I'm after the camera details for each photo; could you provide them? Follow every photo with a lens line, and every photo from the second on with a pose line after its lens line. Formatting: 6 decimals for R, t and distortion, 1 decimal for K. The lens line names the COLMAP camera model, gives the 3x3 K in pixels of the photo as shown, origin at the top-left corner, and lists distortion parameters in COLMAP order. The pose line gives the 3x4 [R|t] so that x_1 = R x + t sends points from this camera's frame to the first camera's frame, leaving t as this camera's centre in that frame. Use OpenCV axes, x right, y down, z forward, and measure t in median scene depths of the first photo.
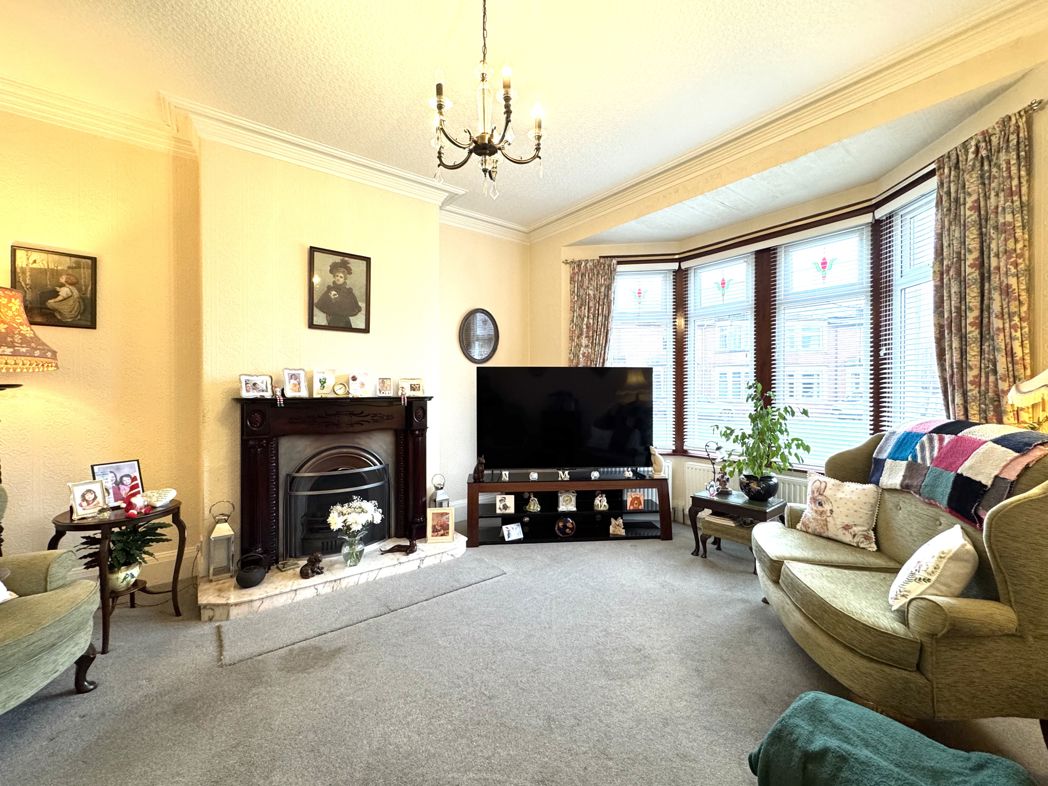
lens RADIAL K [[420.0, 0, 531.5], [0, 420.0, 390.6], [0, 0, 1]] dist [-0.002824, 0.000103]
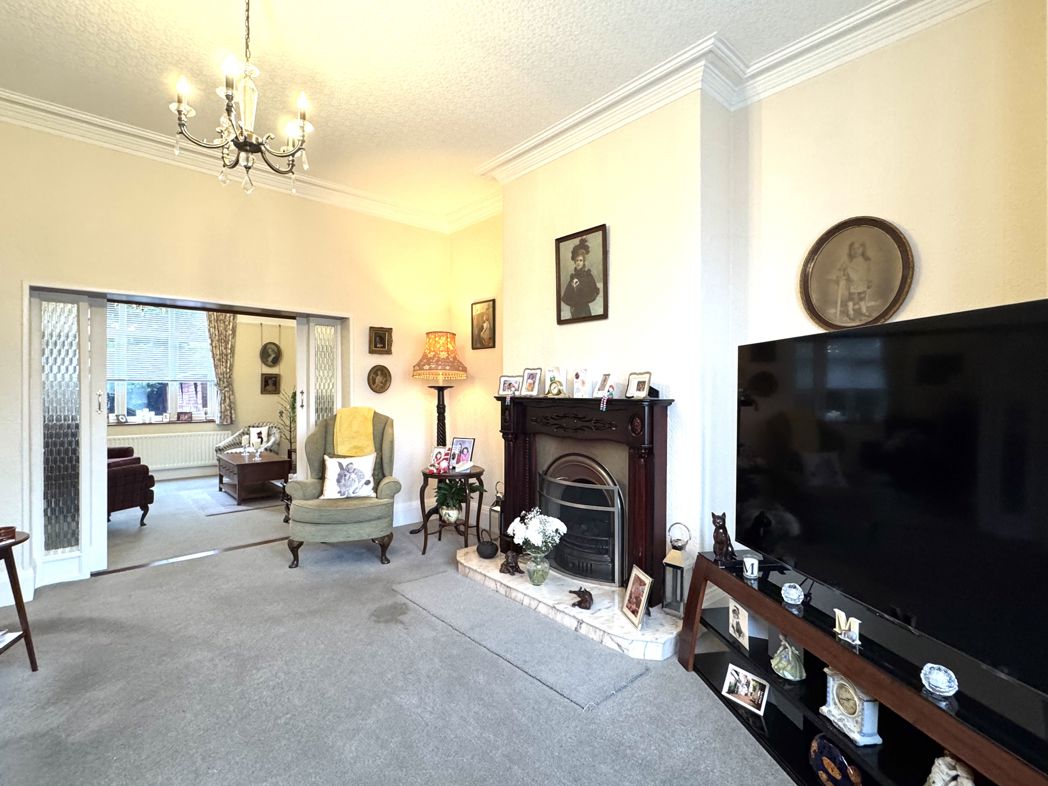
lens RADIAL K [[500.9, 0, 529.9], [0, 500.9, 390.1], [0, 0, 1]] dist [-0.000539, 0.000039]
pose [[0.053513, 0.001743, -0.998566, 0.588947], [-0.002216, 0.999996, 0.001627, -0.001478], [0.998565, 0.002126, 0.053516, 0.847072]]
